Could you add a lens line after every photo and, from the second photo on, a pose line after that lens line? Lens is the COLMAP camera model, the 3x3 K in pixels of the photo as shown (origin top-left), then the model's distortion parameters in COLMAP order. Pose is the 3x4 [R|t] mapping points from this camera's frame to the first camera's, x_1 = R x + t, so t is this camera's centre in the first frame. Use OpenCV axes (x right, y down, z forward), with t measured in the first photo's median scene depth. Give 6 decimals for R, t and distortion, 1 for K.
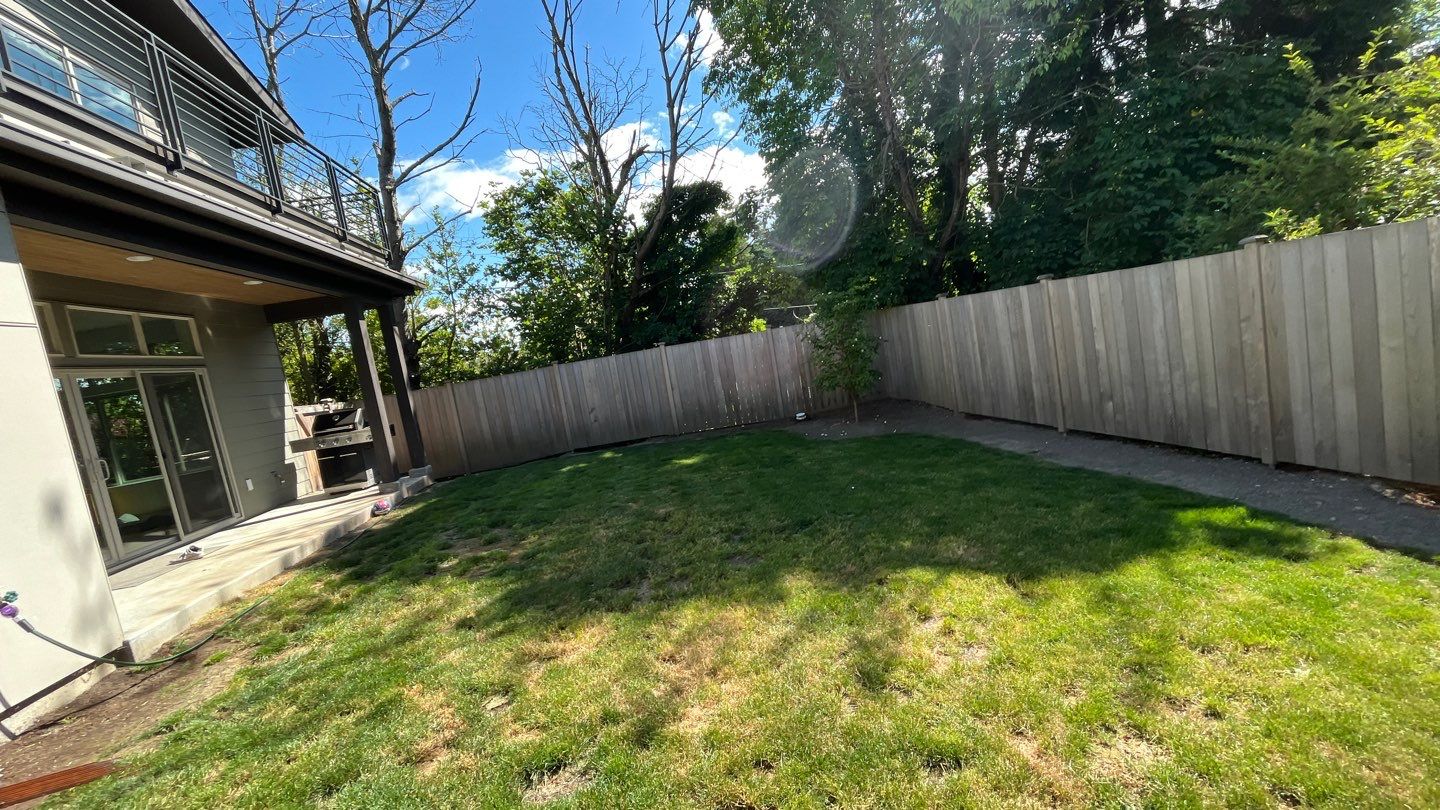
lens RADIAL K [[584.4, 0, 720.0], [0, 584.4, 405.0], [0, 0, 1]] dist [-0.000102, 0.000885]
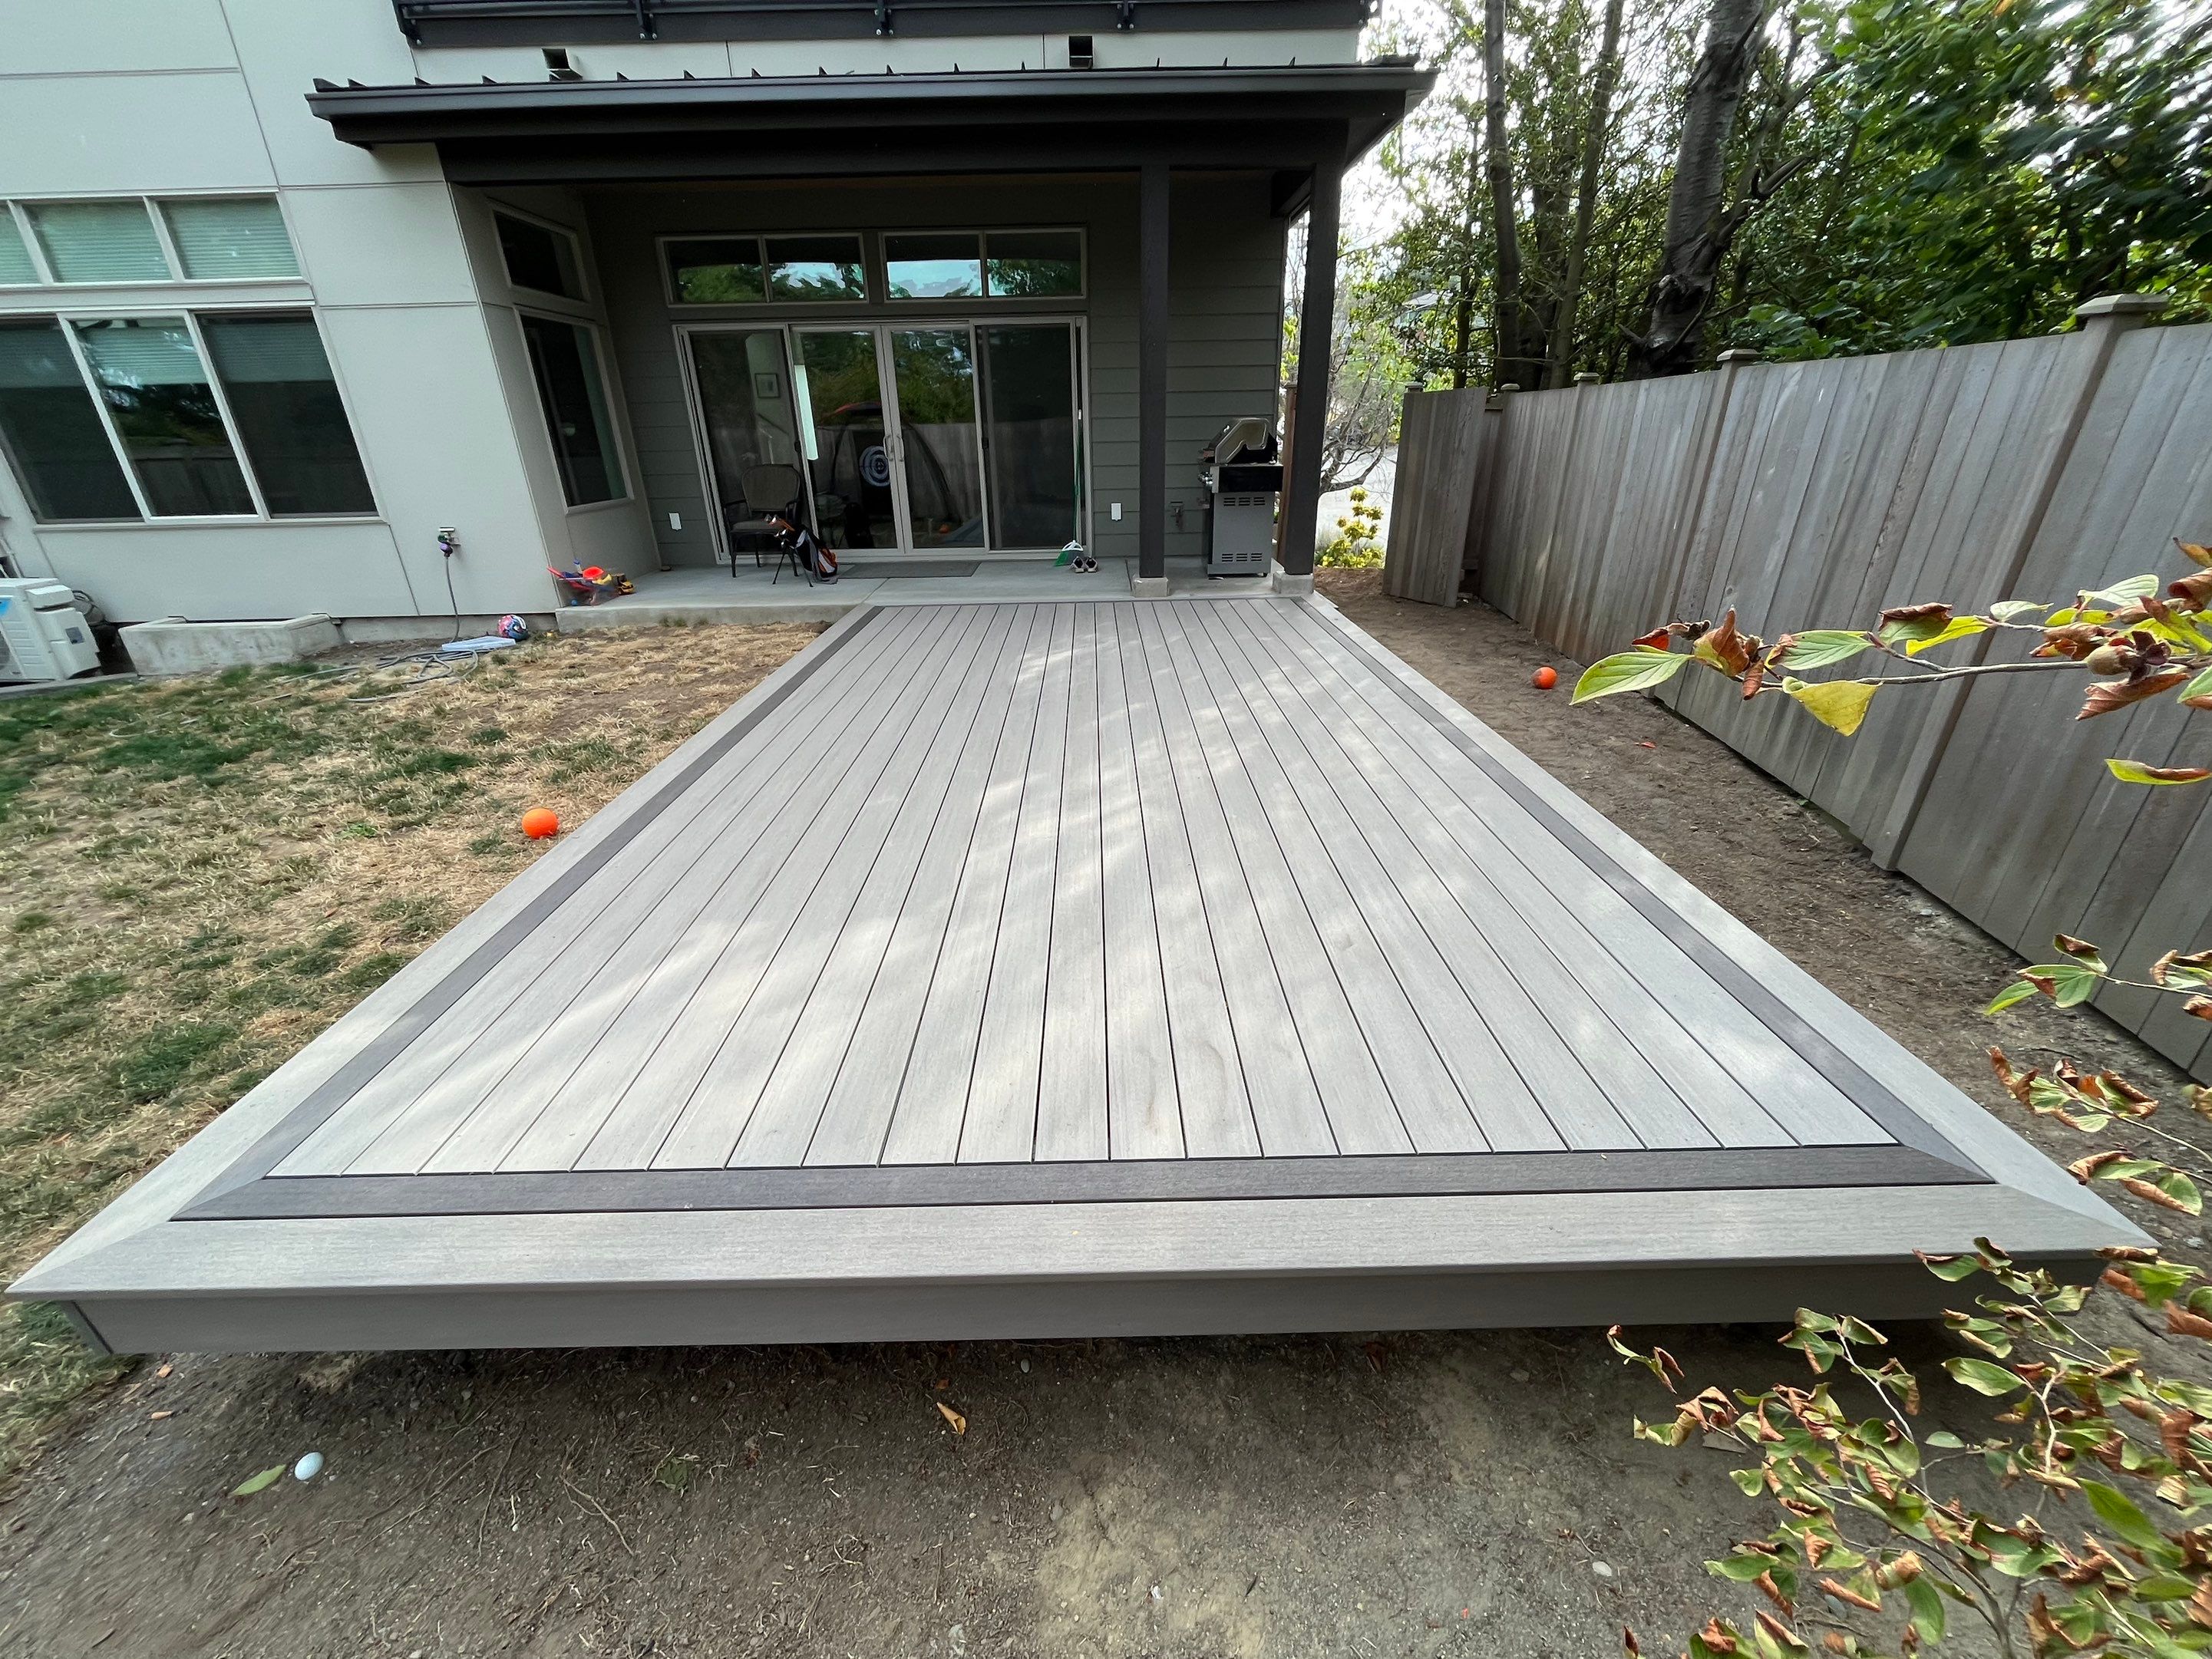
lens RADIAL K [[885.6, 0, 1103.4], [0, 885.6, 832.4], [0, 0, 1]] dist [-0.005693, 0.000035]
pose [[-0.138797, 0.565835, -0.812752, 0.370584], [-0.057082, 0.814760, 0.576982, -0.218222], [0.988674, 0.126477, -0.080787, 1.528535]]
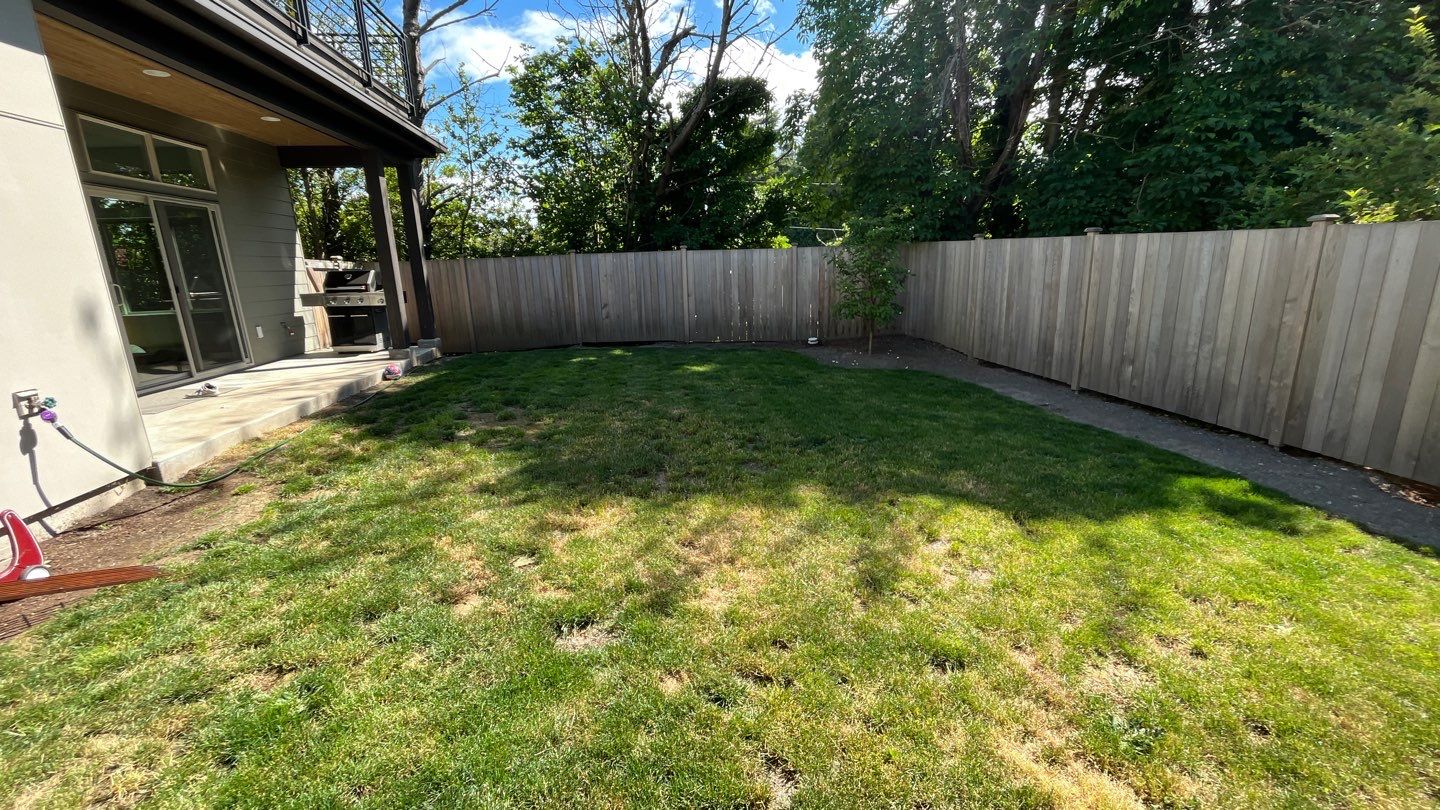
lens RADIAL K [[584.4, 0, 720.0], [0, 584.4, 405.0], [0, 0, 1]] dist [-0.000102, 0.000885]
pose [[0.990661, 0.135045, 0.018817, -0.042401], [-0.136349, 0.980692, 0.140187, 0.016611], [0.000478, -0.141444, 0.989946, -0.002704]]
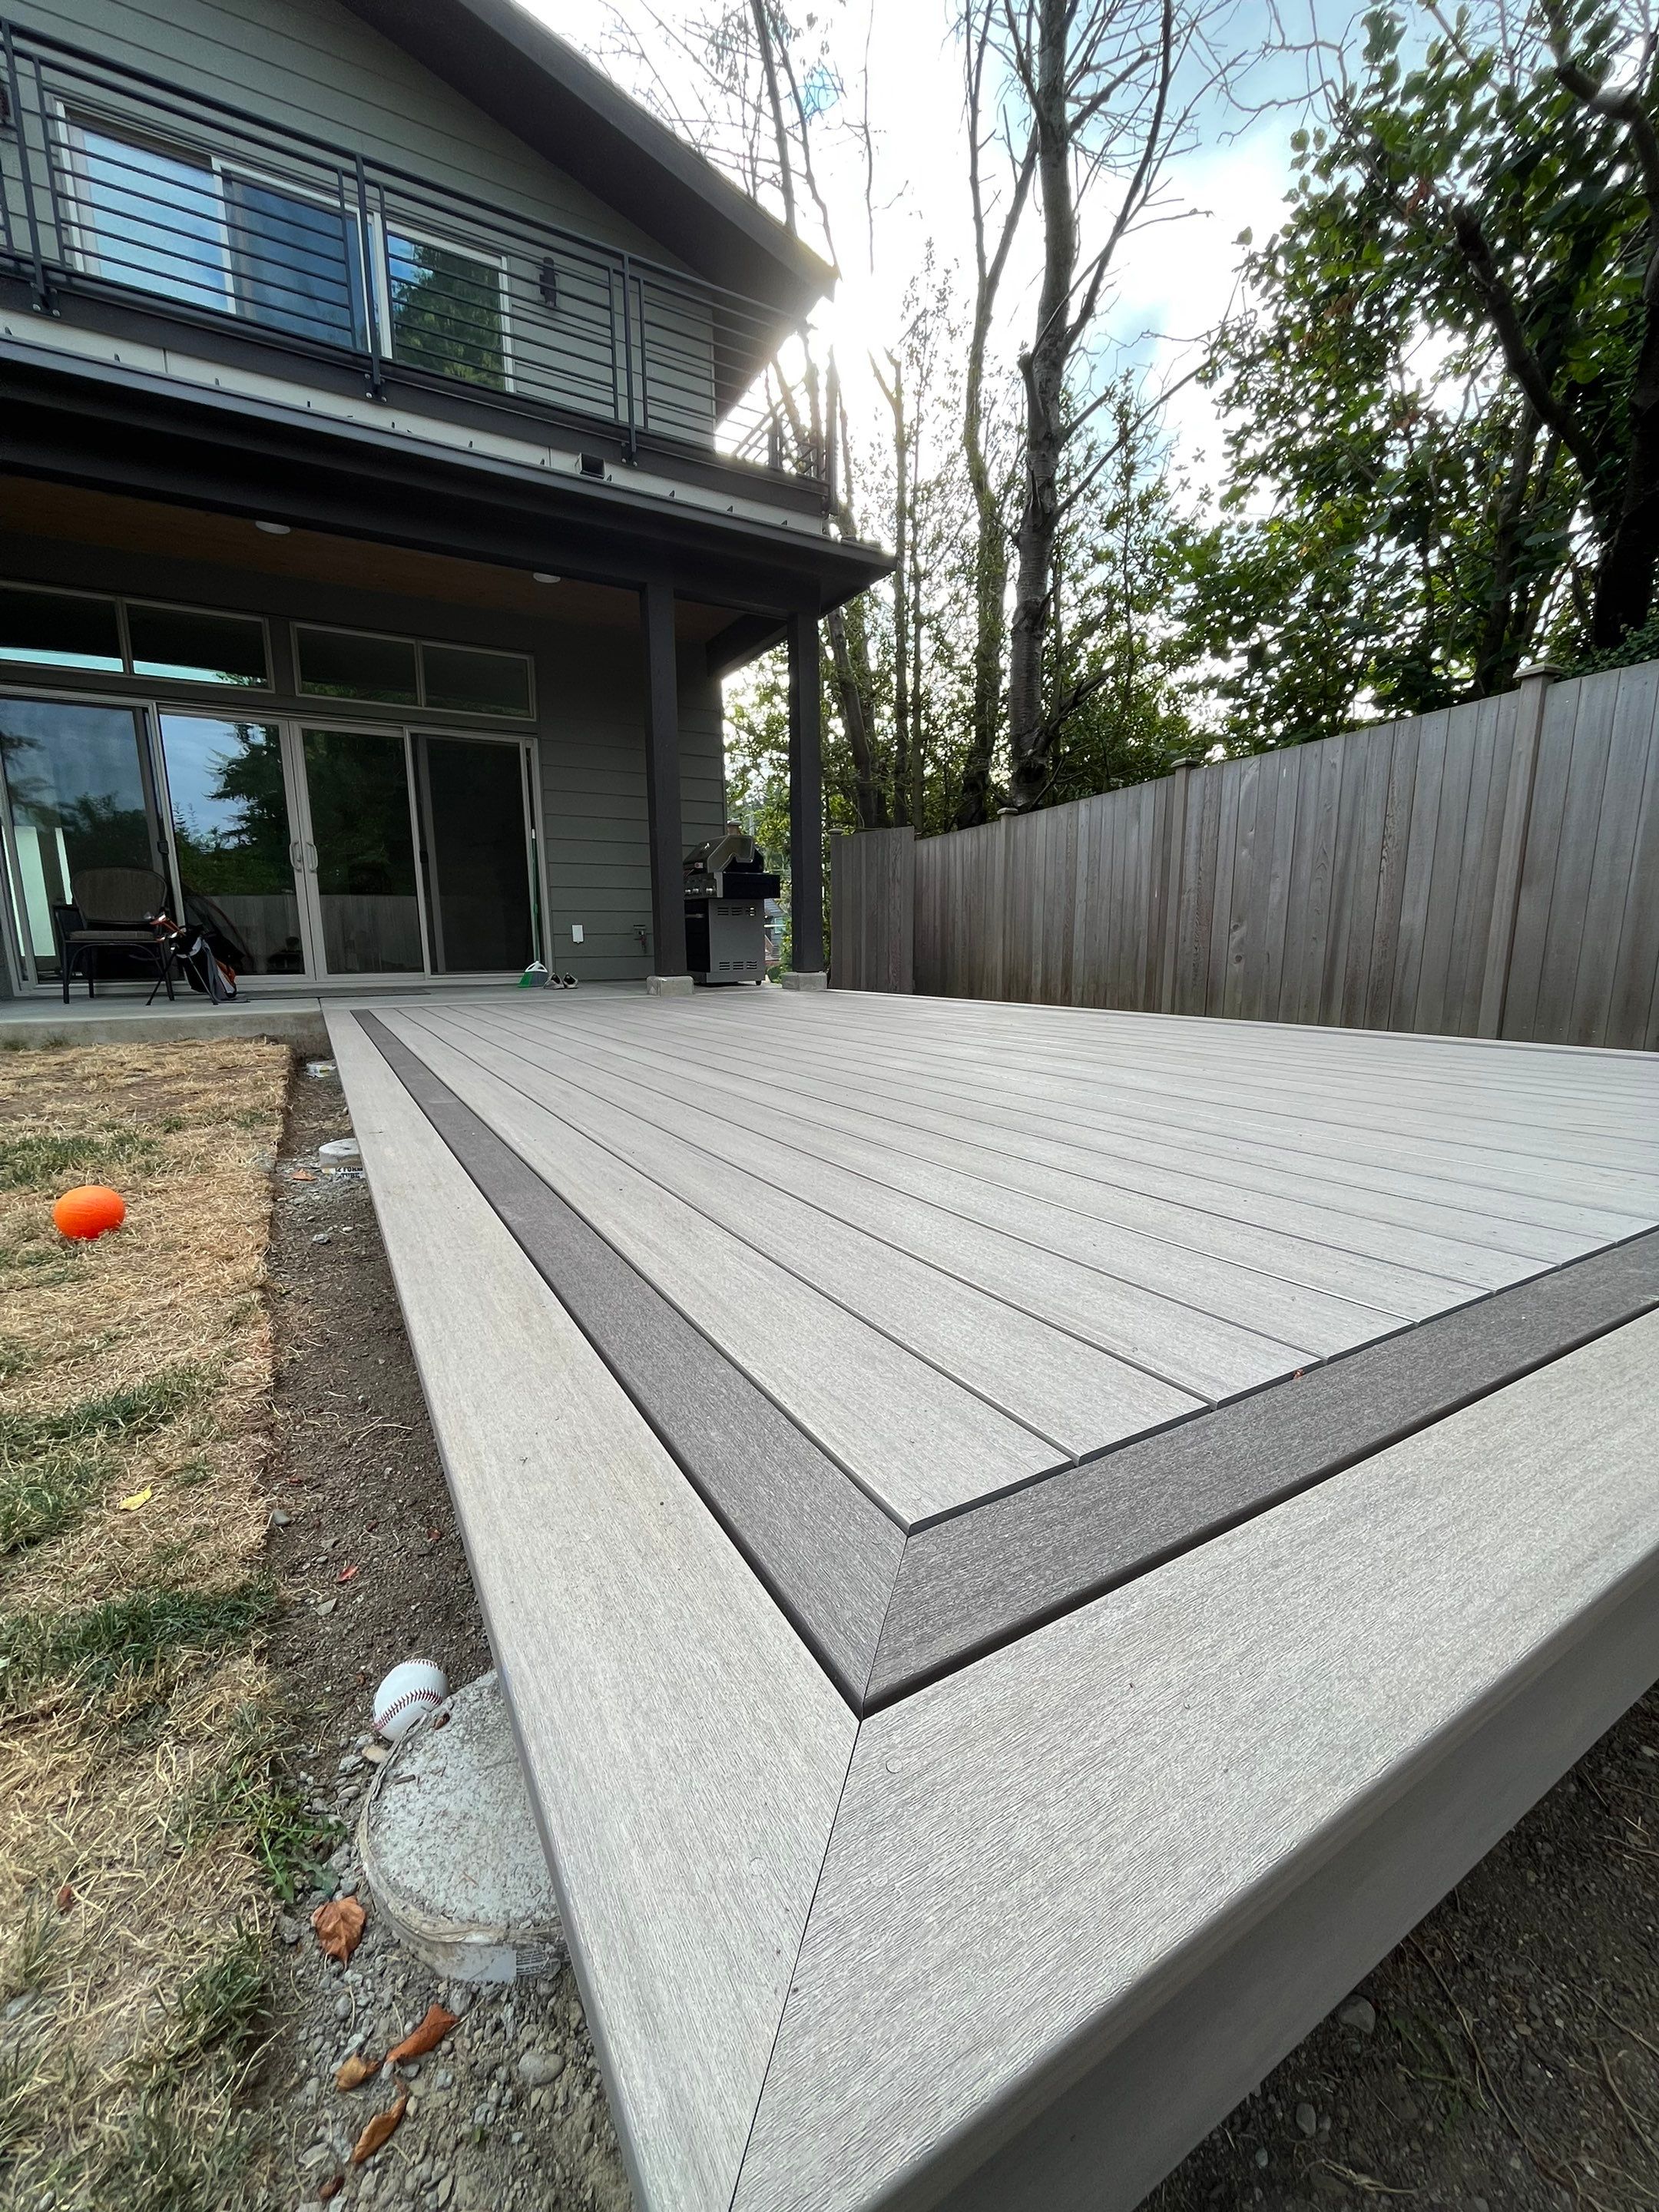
lens RADIAL K [[885.7, 0, 826.2], [0, 885.7, 1107.0], [0, 0, 1]] dist [-0.005693, 0.000035]
pose [[0.354673, 0.327085, -0.875912, 0.304425], [-0.142917, 0.944771, 0.294928, -0.016186], [0.924003, 0.020580, 0.381831, 1.206803]]
